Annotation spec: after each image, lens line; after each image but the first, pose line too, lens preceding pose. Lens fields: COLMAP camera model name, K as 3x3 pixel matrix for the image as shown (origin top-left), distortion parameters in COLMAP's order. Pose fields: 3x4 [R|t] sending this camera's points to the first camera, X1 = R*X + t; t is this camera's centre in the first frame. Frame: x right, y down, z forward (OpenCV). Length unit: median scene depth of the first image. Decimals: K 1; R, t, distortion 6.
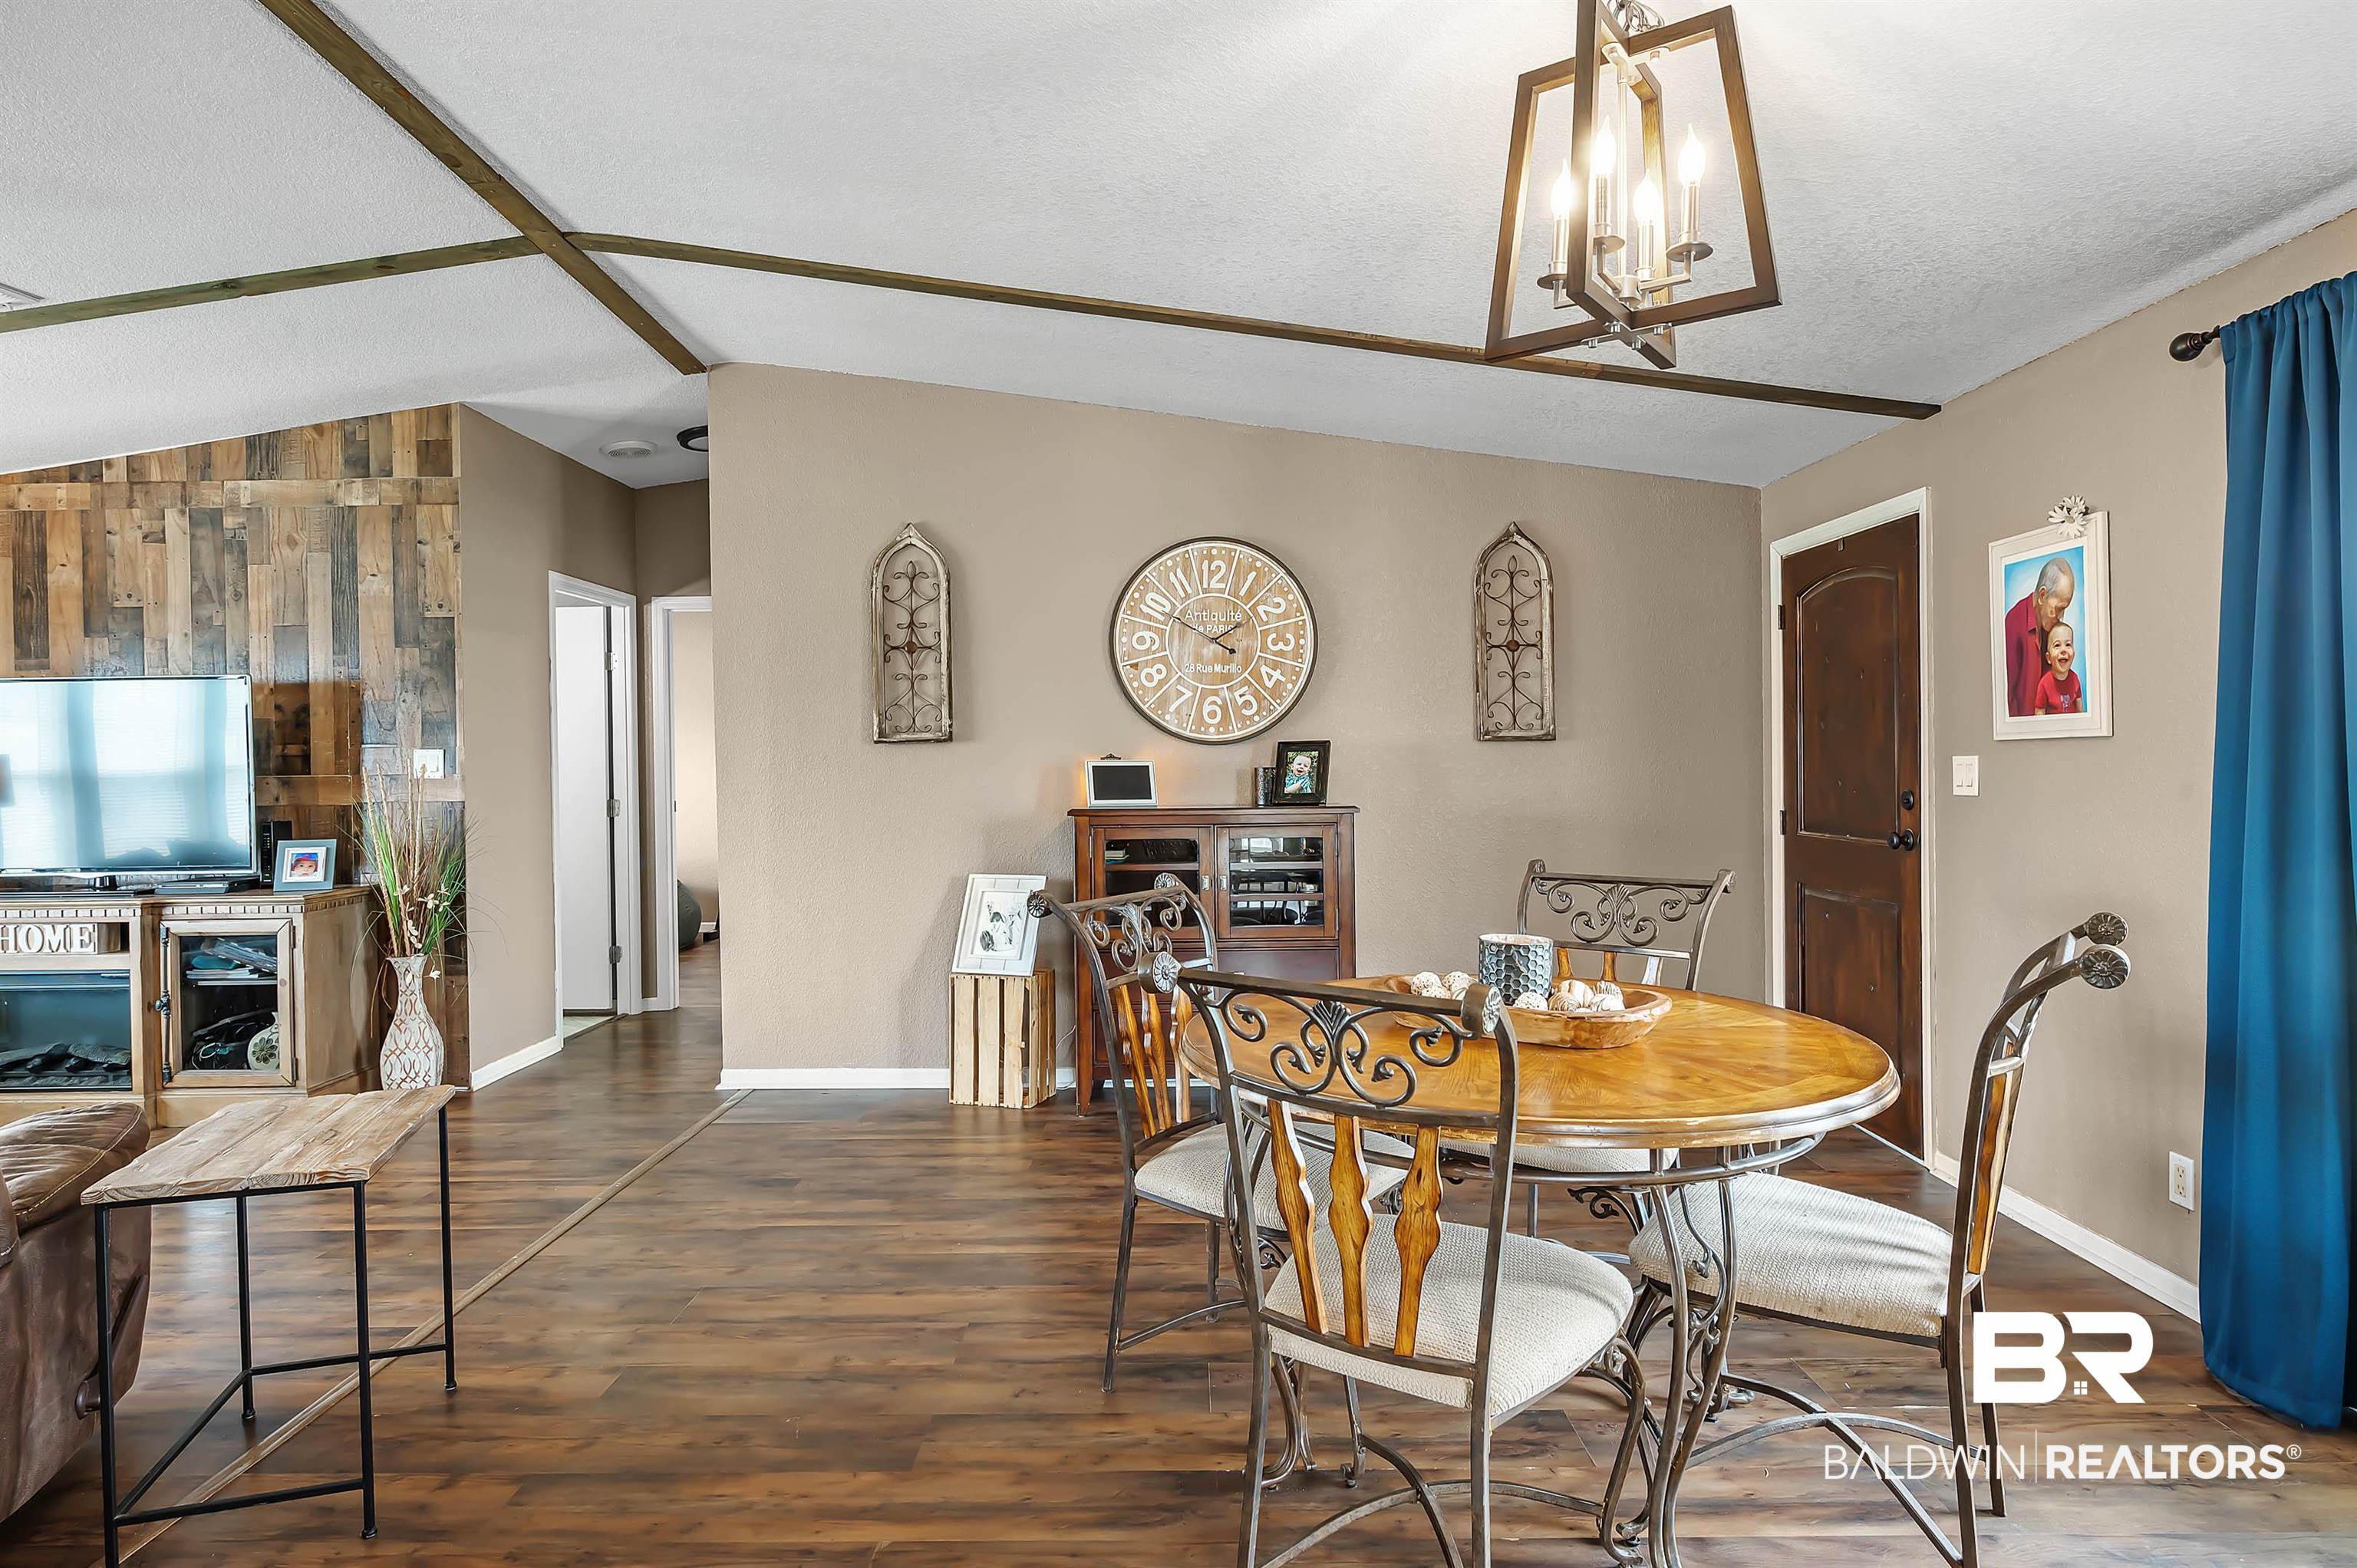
lens RADIAL K [[1296.8, 0, 1180.6], [0, 1296.8, 777.1], [0, 0, 1]] dist [-0.002420, -0.005043]
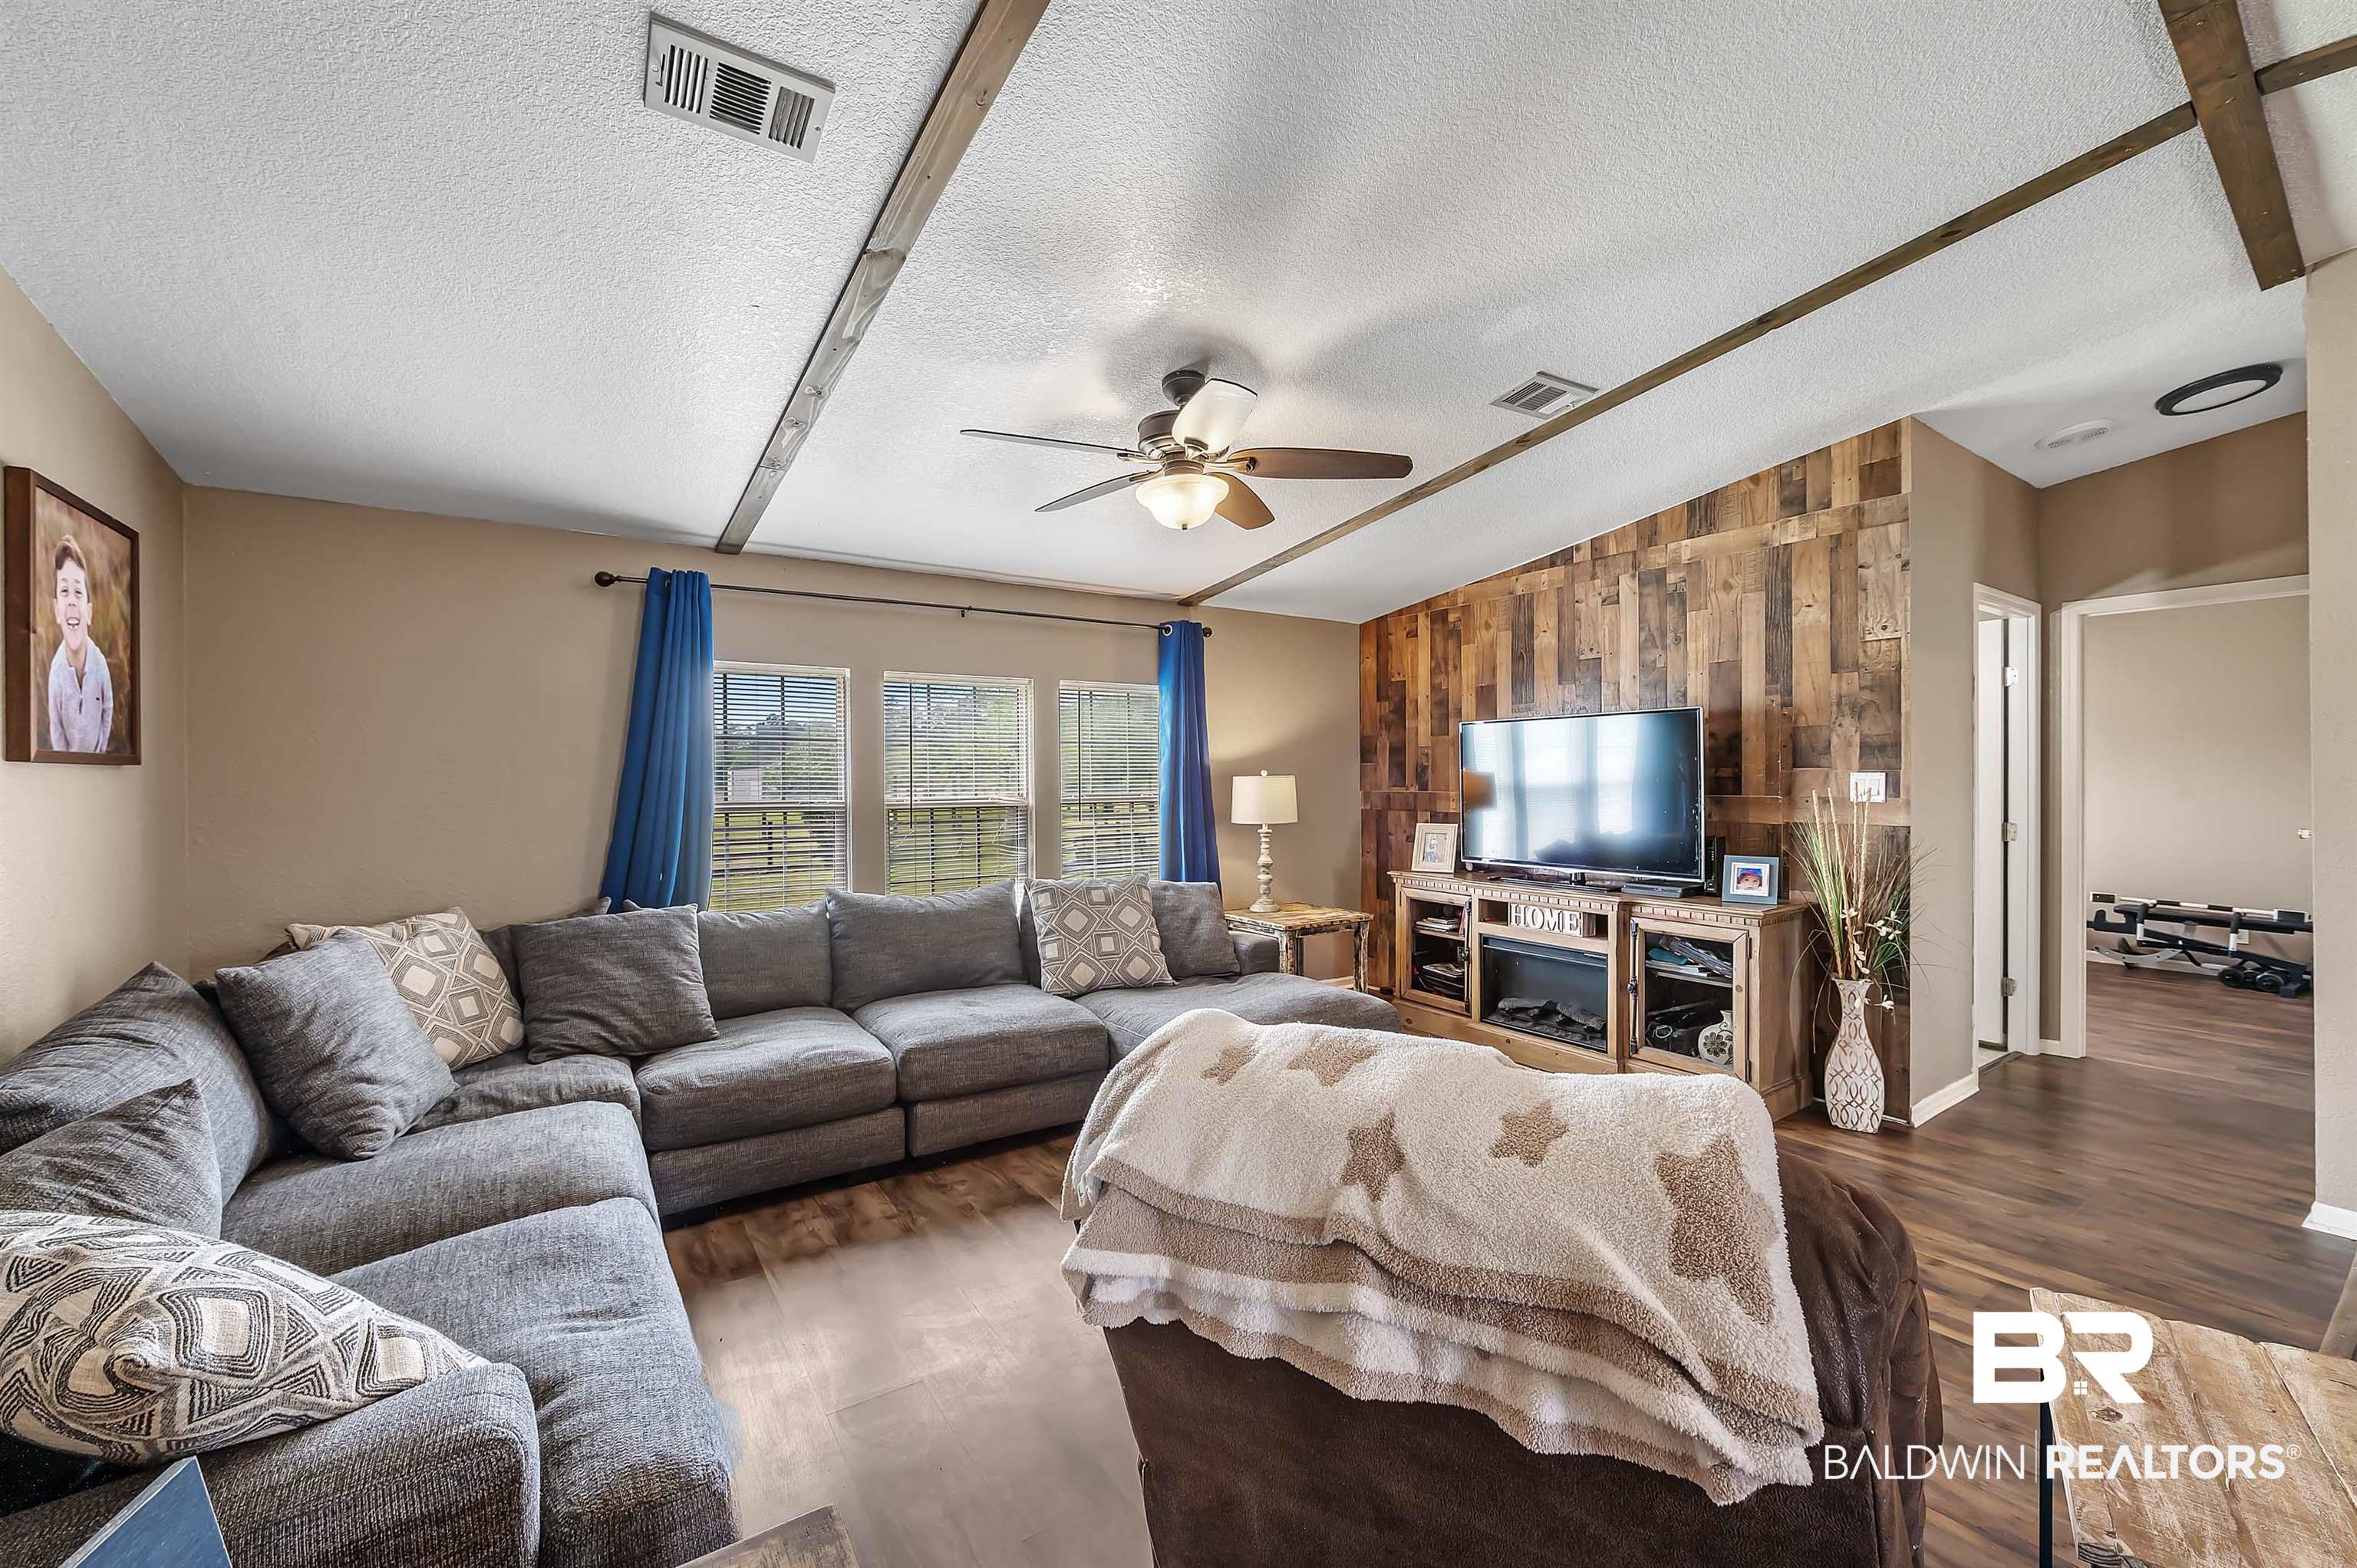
lens RADIAL K [[935.0, 0, 1185.3], [0, 935.0, 781.0], [0, 0, 1]] dist [-0.005357, -0.001183]
pose [[0.567795, 0.012906, -0.823069, -0.301216], [-0.012675, 0.999896, 0.006935, -0.013861], [0.823073, 0.006495, 0.567899, 0.164920]]
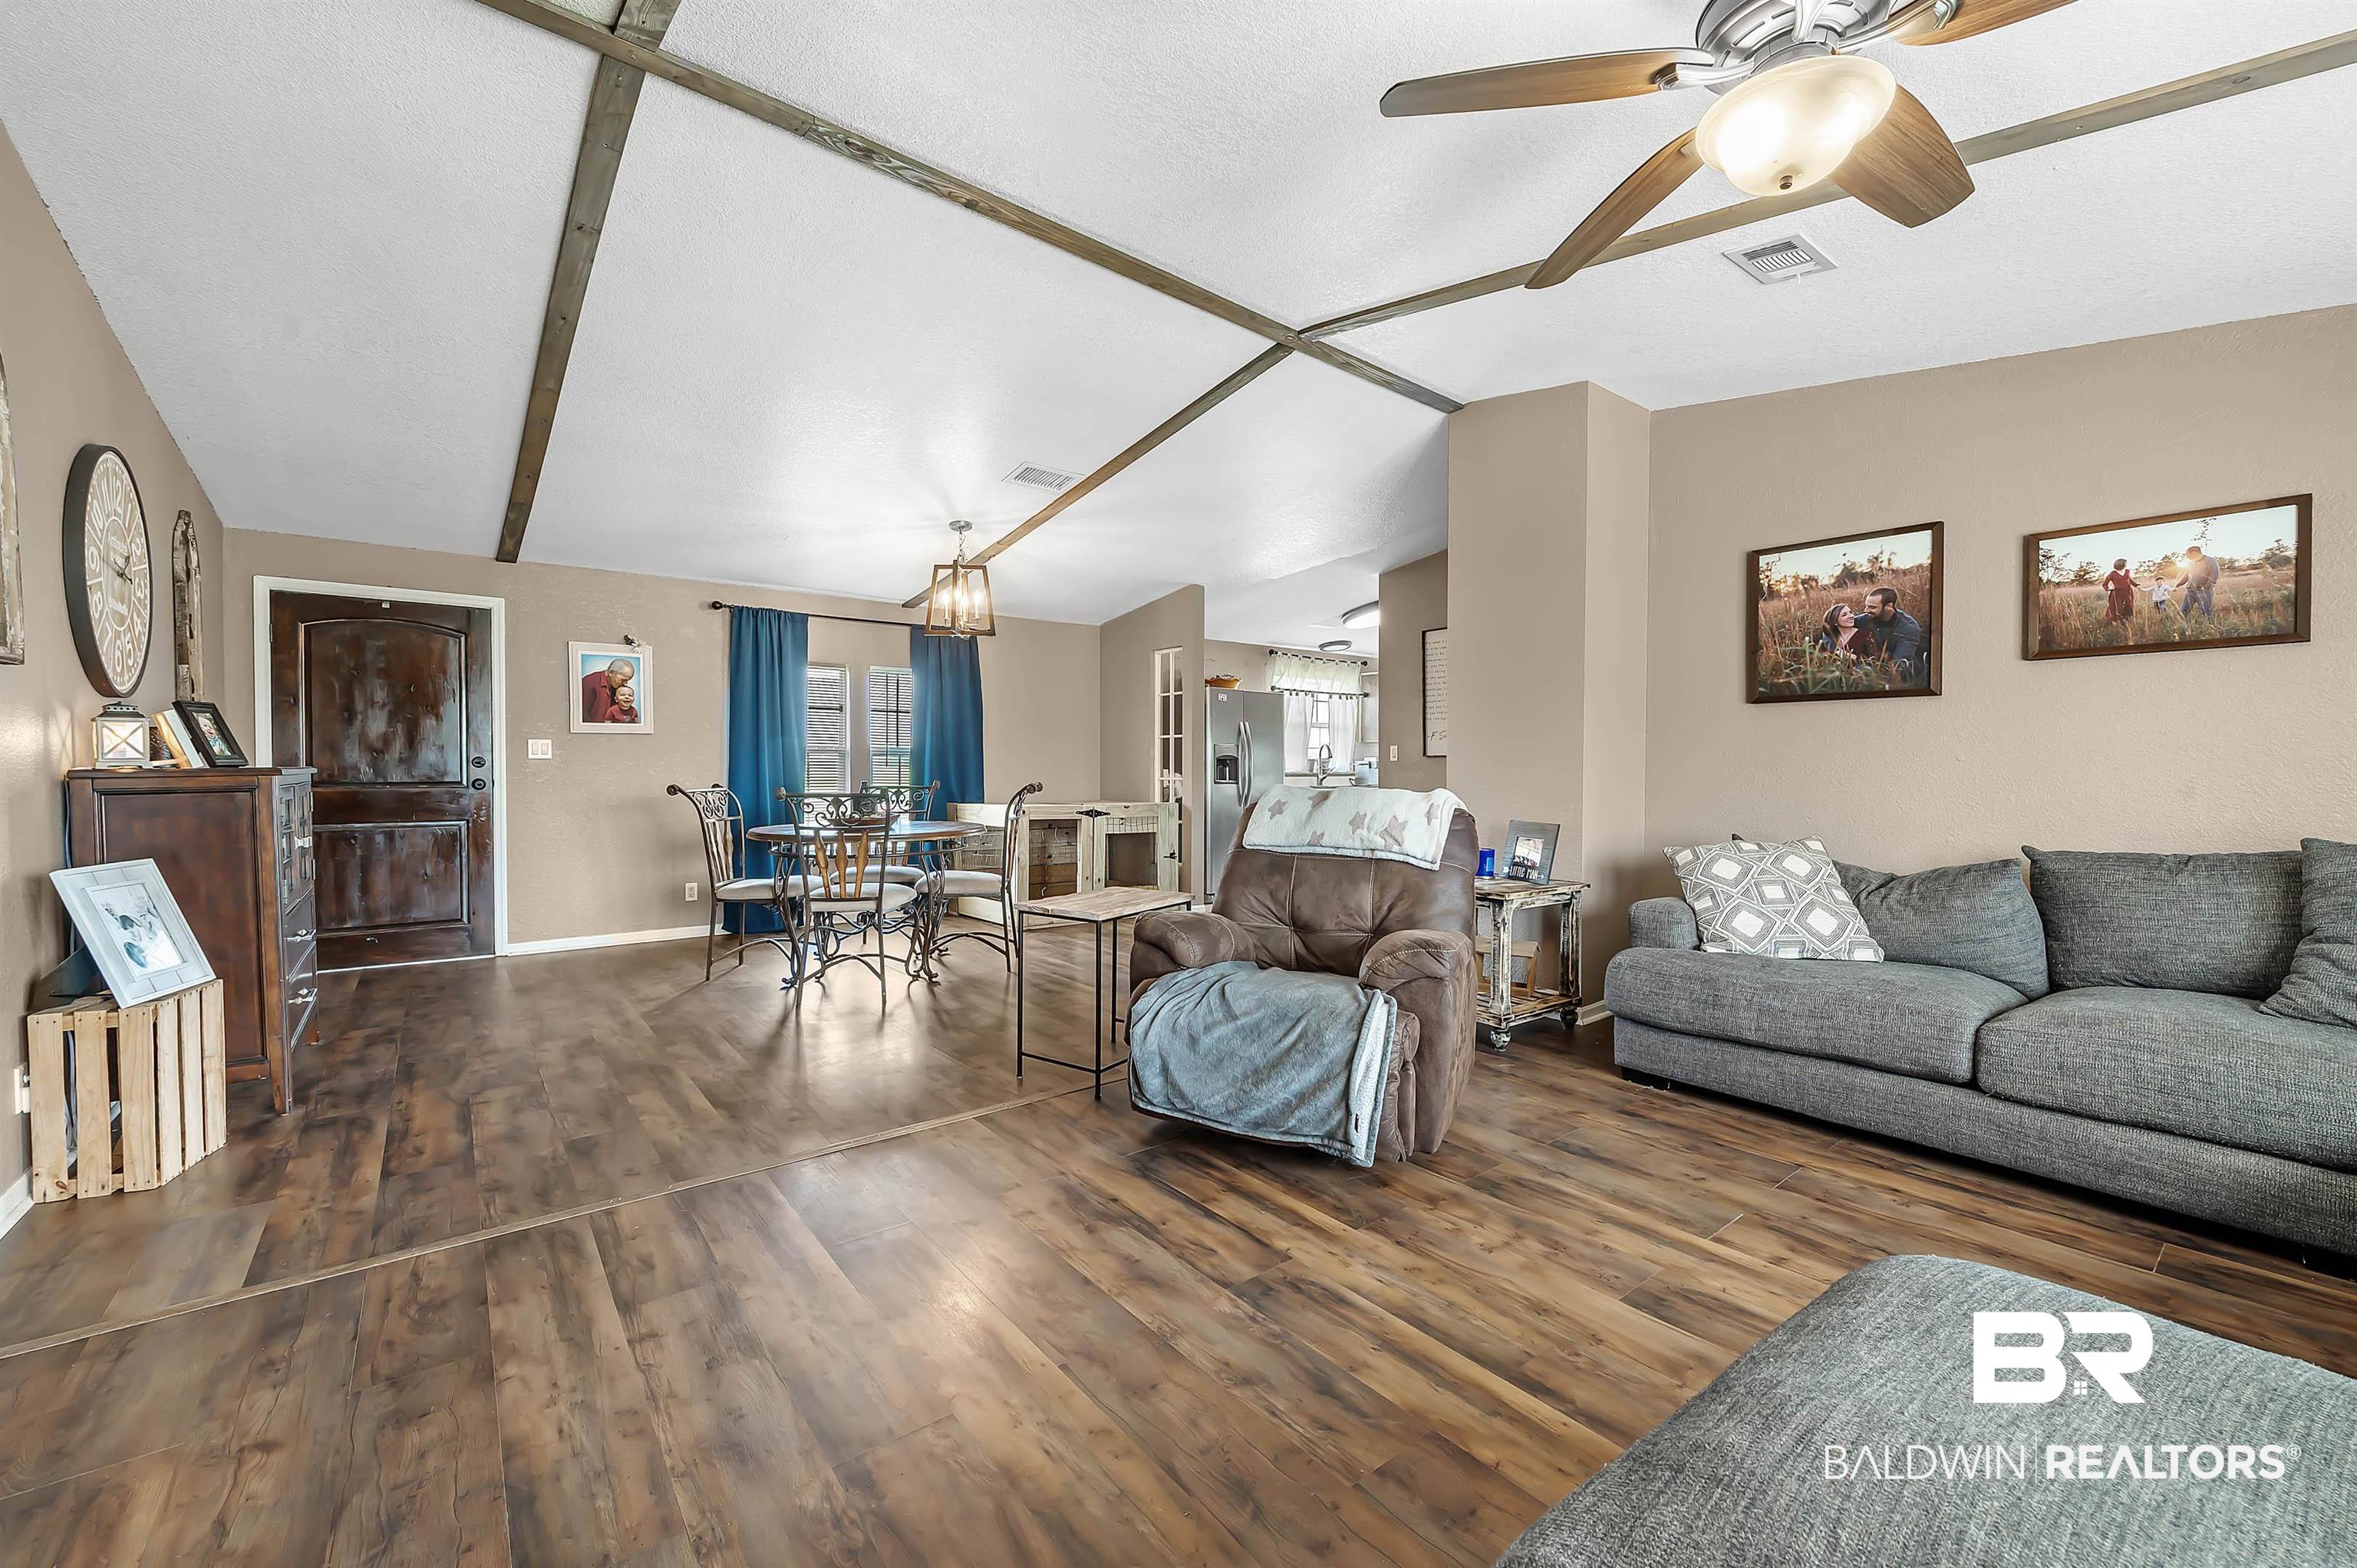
lens RADIAL K [[935.0, 0, 1177.4], [0, 935.0, 782.4], [0, 0, 1]] dist [-0.005357, -0.001183]
pose [[-0.622614, -0.005329, 0.782511, -0.911469], [0.014436, 0.999728, 0.018295, 0.030559], [-0.782396, 0.022688, -0.622368, 0.874091]]
